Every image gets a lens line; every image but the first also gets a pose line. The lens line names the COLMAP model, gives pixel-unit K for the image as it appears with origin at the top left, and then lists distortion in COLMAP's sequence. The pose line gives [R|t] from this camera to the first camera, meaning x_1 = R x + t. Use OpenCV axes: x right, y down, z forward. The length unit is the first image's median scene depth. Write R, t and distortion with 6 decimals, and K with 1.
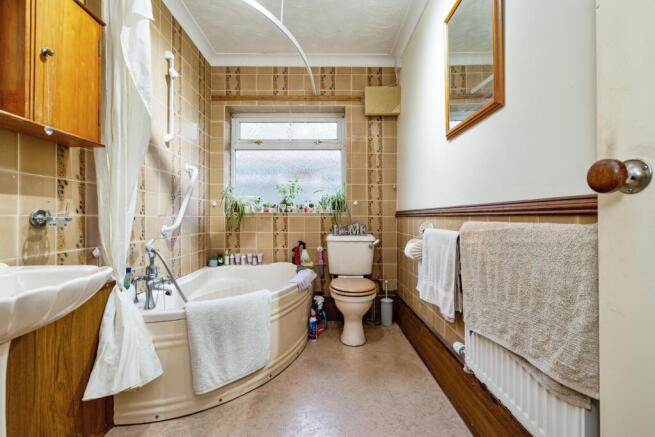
lens RADIAL K [[302.7, 0, 325.3], [0, 302.7, 215.5], [0, 0, 1]] dist [0.000904, 0.001713]
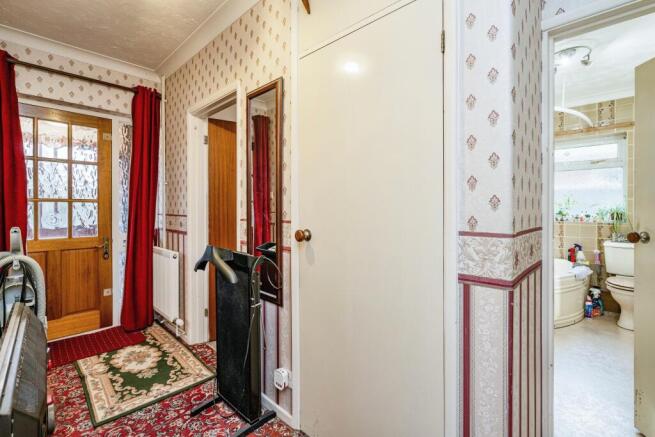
lens RADIAL K [[297.9, 0, 329.6], [0, 297.9, 208.9], [0, 0, 1]] dist [0.000248, 0.000902]
pose [[0.724292, 0.003540, -0.689484, 0.038209], [0.004366, 0.999943, 0.009720, -0.099116], [0.689480, -0.010050, 0.724235, -0.771019]]
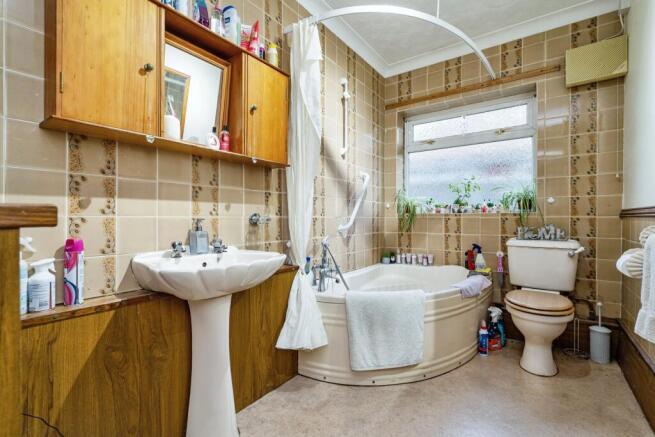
lens RADIAL K [[303.0, 0, 326.7], [0, 303.0, 219.5], [0, 0, 1]] dist [-0.000372, 0.001615]
pose [[0.808080, 0.002212, -0.589068, 0.113875], [0.004065, 0.999948, 0.009331, -0.000317], [0.589058, -0.009935, 0.808029, 0.000607]]
